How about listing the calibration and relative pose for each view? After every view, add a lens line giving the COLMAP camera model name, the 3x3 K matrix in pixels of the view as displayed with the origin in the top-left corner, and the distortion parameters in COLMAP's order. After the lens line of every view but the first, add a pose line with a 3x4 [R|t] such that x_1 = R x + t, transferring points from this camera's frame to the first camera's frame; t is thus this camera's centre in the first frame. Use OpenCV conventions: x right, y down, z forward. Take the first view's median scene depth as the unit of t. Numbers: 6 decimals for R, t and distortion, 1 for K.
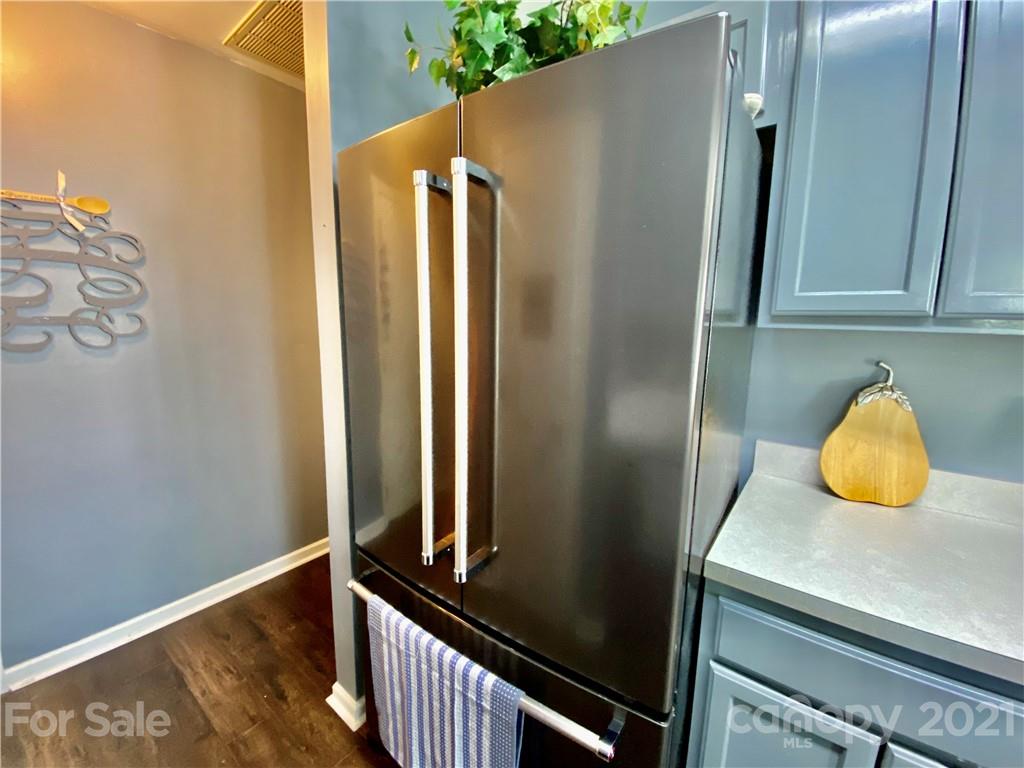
lens RADIAL K [[414.8, 0, 513.7], [0, 414.8, 381.8], [0, 0, 1]] dist [0.034838, -0.027301]
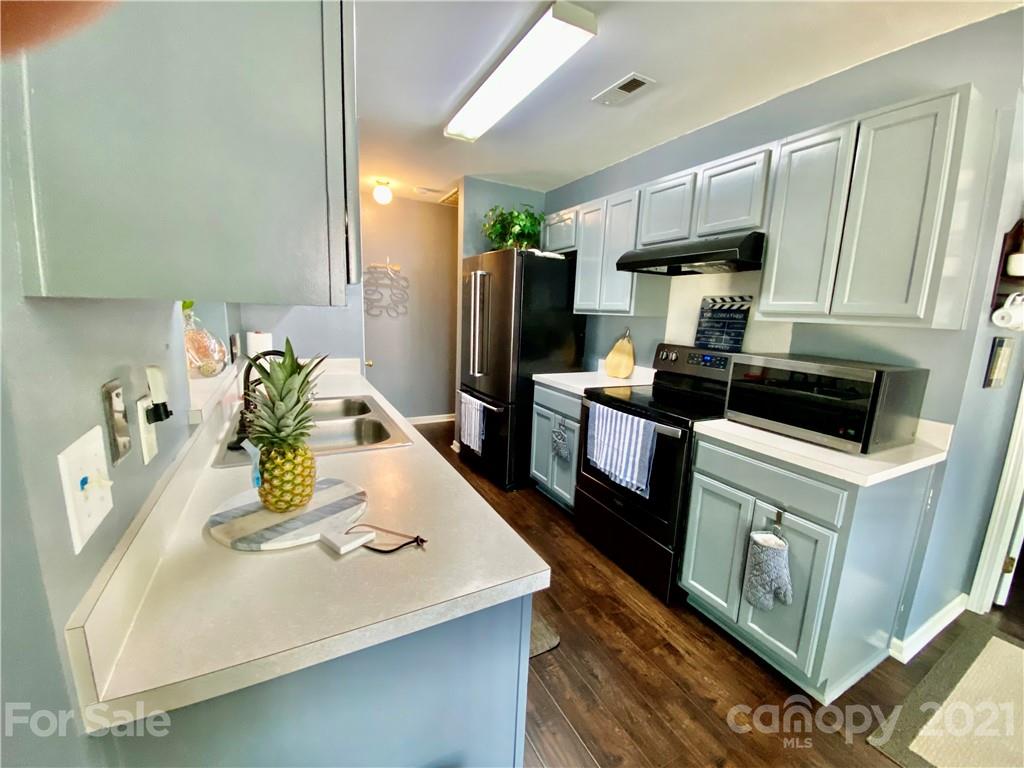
lens RADIAL K [[414.8, 0, 513.7], [0, 414.8, 381.8], [0, 0, 1]] dist [0.034838, -0.027301]
pose [[0.909590, 0.088602, -0.405950, 0.991692], [-0.084501, 0.996028, 0.028054, 0.221190], [0.406823, 0.008785, 0.913465, -1.321105]]
